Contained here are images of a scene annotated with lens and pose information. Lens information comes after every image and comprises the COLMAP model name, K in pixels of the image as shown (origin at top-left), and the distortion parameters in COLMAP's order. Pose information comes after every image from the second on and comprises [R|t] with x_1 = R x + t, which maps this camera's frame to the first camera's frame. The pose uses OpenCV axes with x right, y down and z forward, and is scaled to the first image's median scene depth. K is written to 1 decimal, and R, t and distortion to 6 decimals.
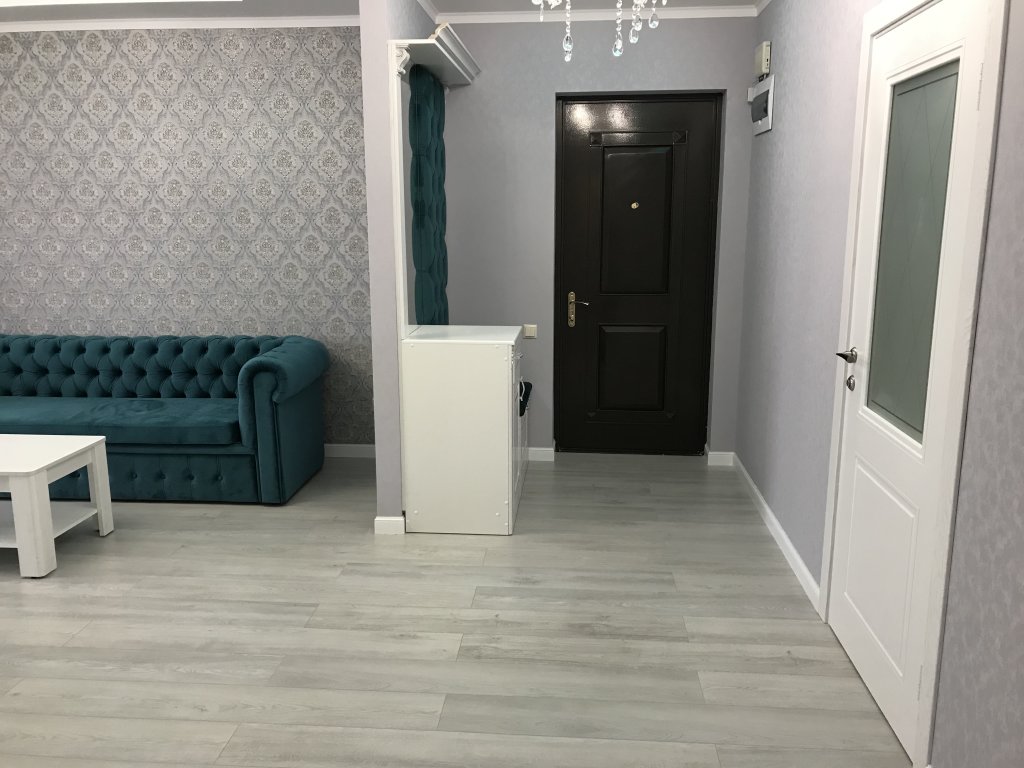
lens RADIAL K [[853.0, 0, 514.9], [0, 853.0, 380.6], [0, 0, 1]] dist [0.024800, -0.013705]
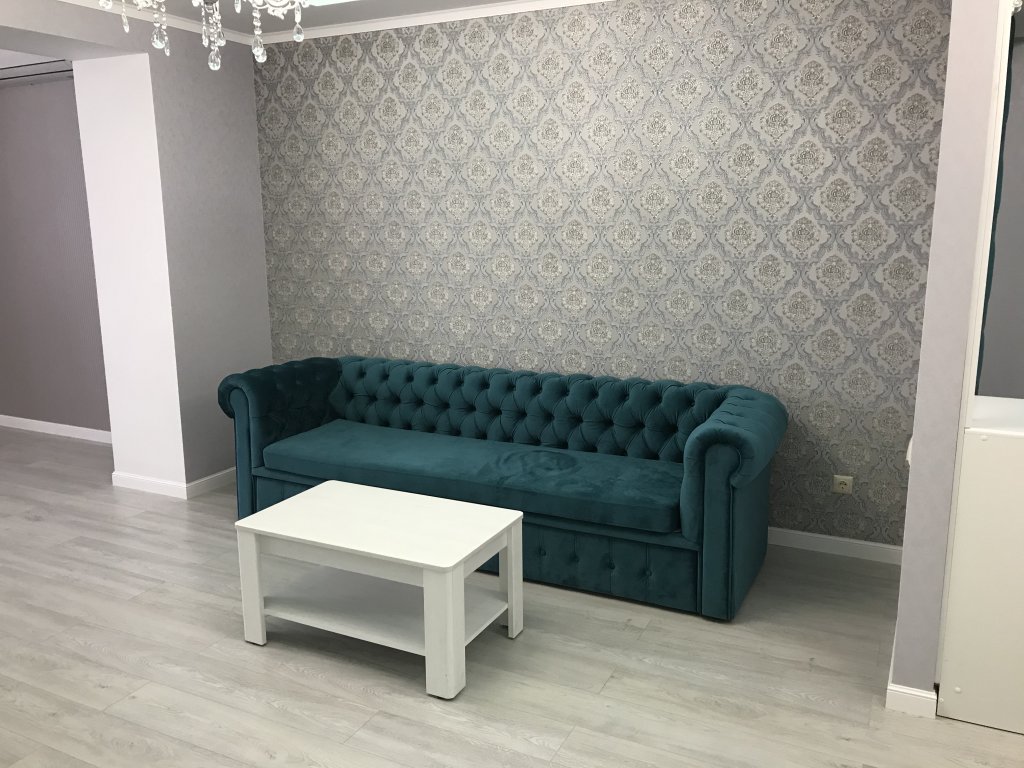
lens RADIAL K [[853.0, 0, 508.9], [0, 853.0, 385.2], [0, 0, 1]] dist [0.024800, -0.013705]
pose [[0.926195, 0.068093, -0.370845, -0.166319], [-0.066334, 0.997644, 0.017512, -0.053270], [0.371164, 0.008380, 0.928530, 0.211414]]
